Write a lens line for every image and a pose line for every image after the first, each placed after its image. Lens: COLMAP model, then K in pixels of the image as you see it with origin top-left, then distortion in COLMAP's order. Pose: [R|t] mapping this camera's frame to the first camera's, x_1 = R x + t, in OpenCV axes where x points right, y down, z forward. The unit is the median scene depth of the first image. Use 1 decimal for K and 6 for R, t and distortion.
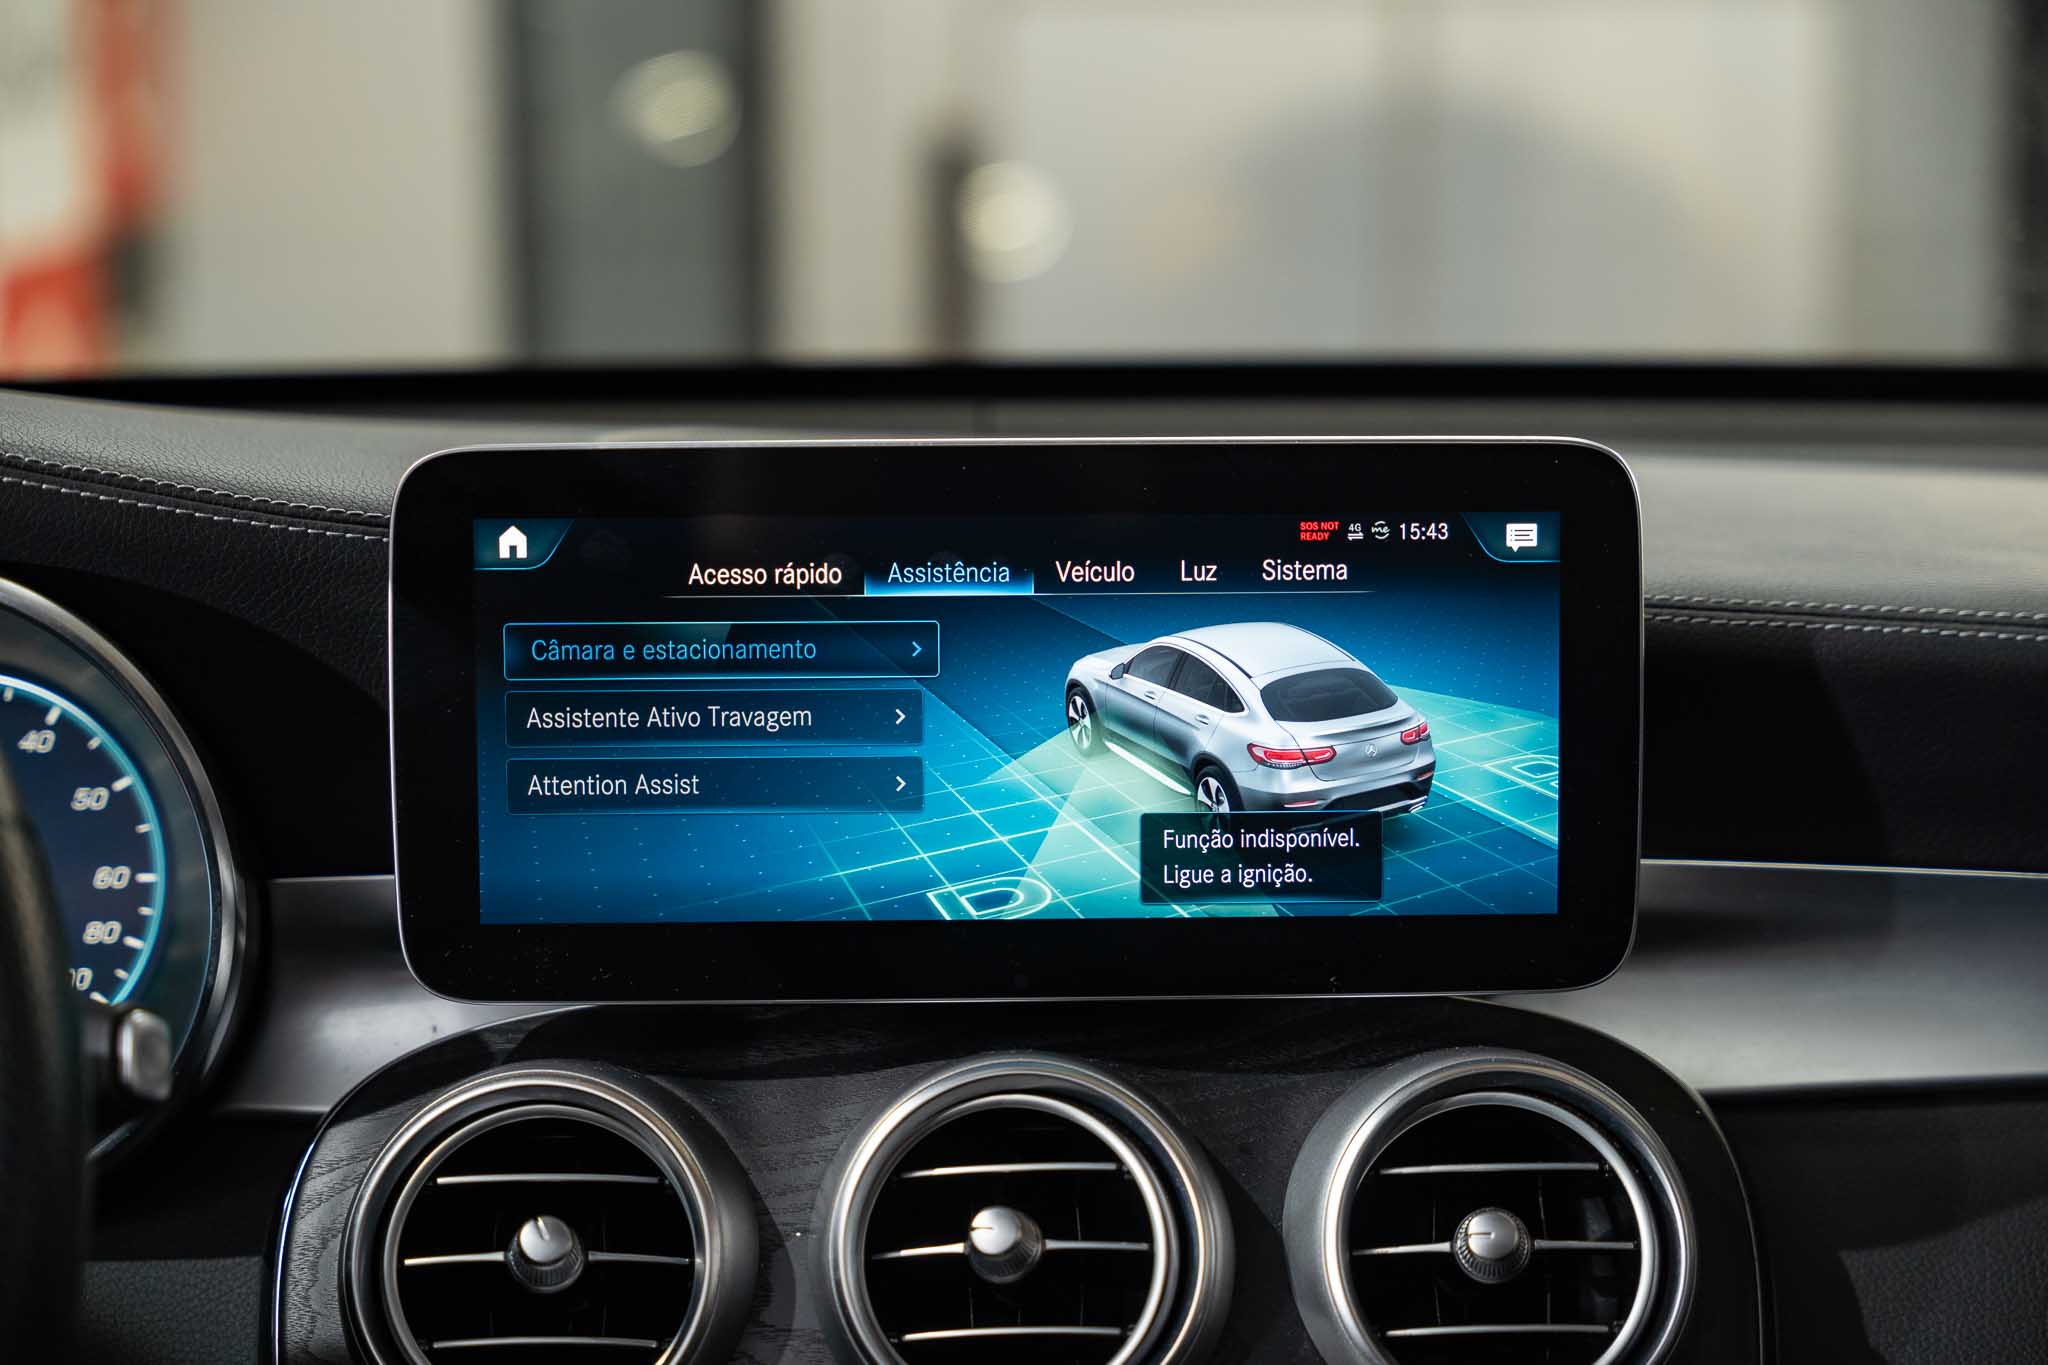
lens RADIAL K [[3948.7, 0, 1031.4], [0, 3948.7, 677.6], [0, 0, 1]] dist [-0.001787, 0.000000]
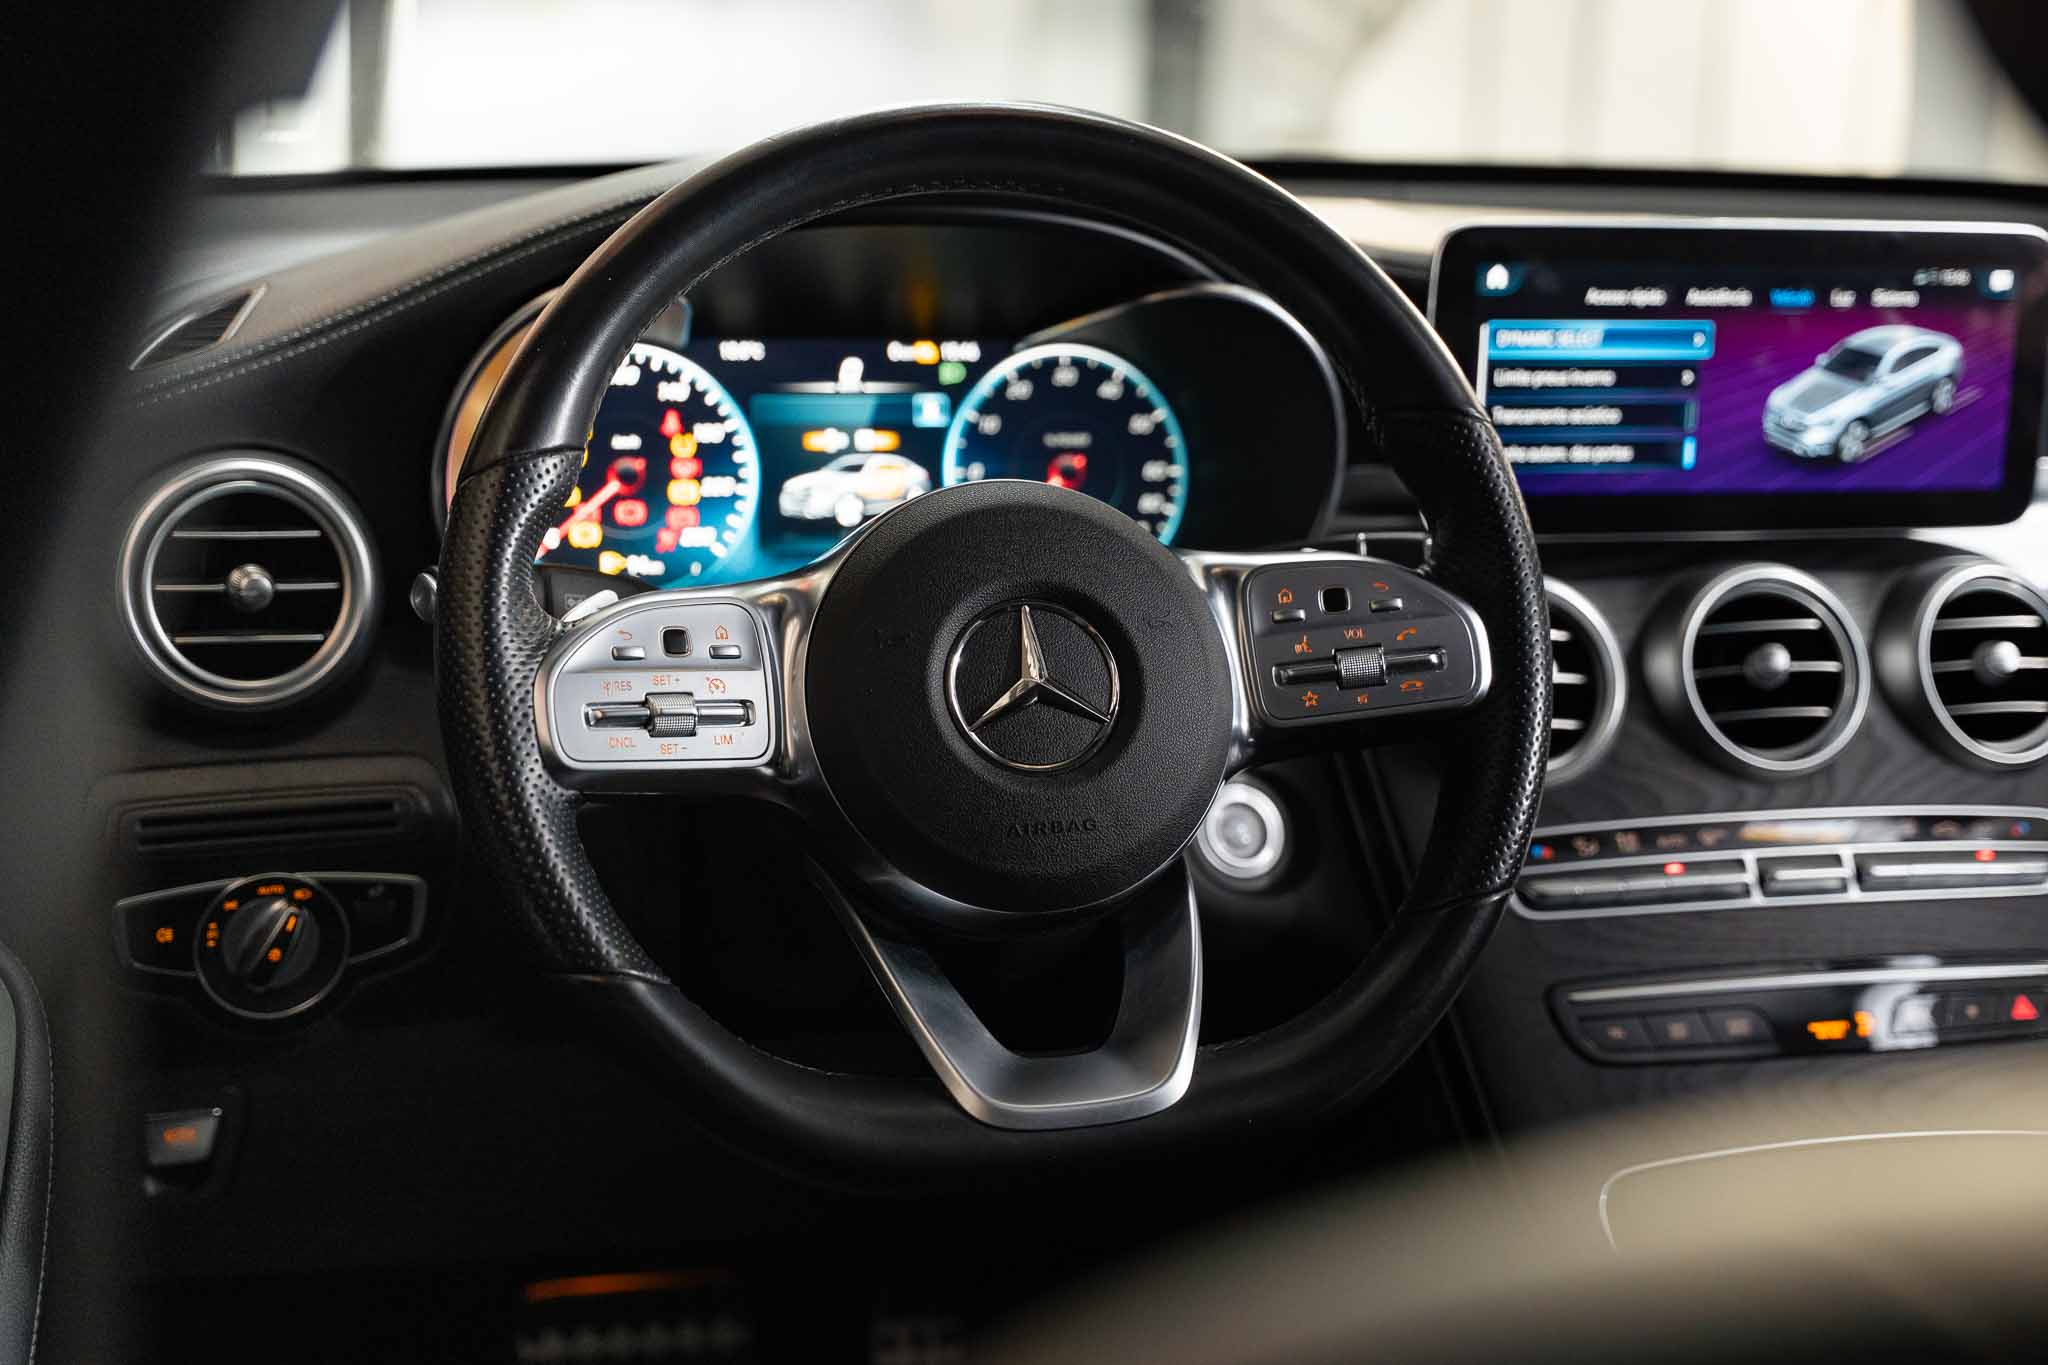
lens RADIAL K [[3022.4, 0, 964.3], [0, 3022.4, 682.4], [0, 0, 1]] dist [0.024174, 0.000000]
pose [[0.972354, -0.018258, 0.232797, -0.667459], [-0.007938, 0.993778, 0.111097, -0.002667], [-0.233377, -0.109873, 0.966159, -0.262428]]
